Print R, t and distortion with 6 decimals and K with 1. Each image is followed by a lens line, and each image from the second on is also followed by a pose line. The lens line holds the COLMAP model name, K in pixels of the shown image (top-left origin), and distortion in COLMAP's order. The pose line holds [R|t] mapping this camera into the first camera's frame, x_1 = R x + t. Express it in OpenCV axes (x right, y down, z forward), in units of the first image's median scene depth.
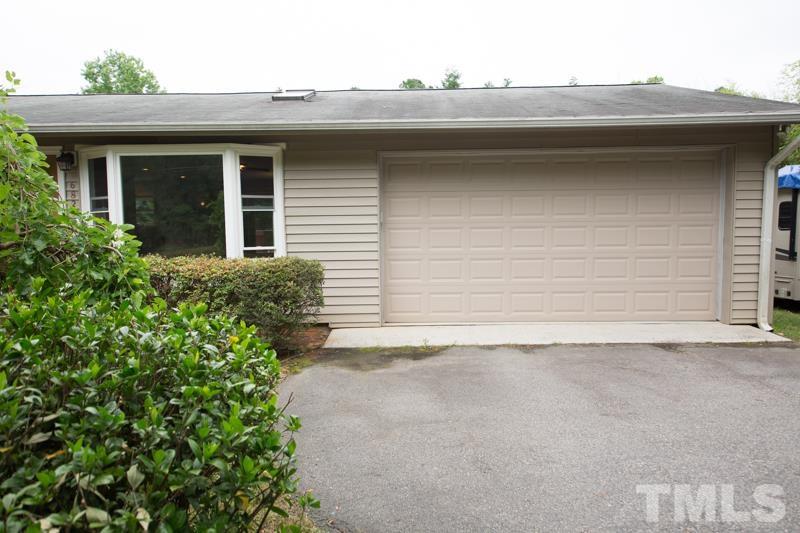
lens RADIAL K [[511.5, 0, 401.6], [0, 511.5, 267.3], [0, 0, 1]] dist [0.006915, 0.004668]
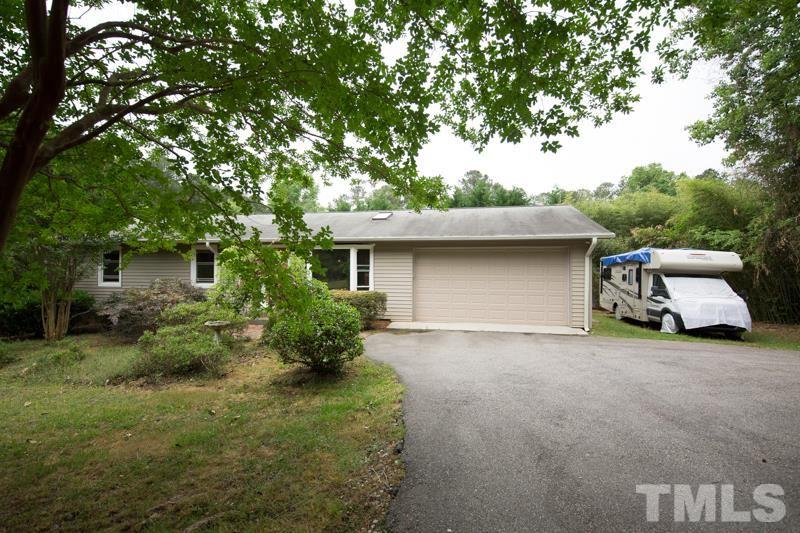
lens RADIAL K [[392.2, 0, 399.4], [0, 392.2, 265.8], [0, 0, 1]] dist [-0.000038, -0.000037]
pose [[0.978286, 0.015498, -0.206681, 0.274686], [-0.032431, 0.996363, -0.078793, 0.004850], [0.204708, 0.083784, 0.975231, -0.789657]]
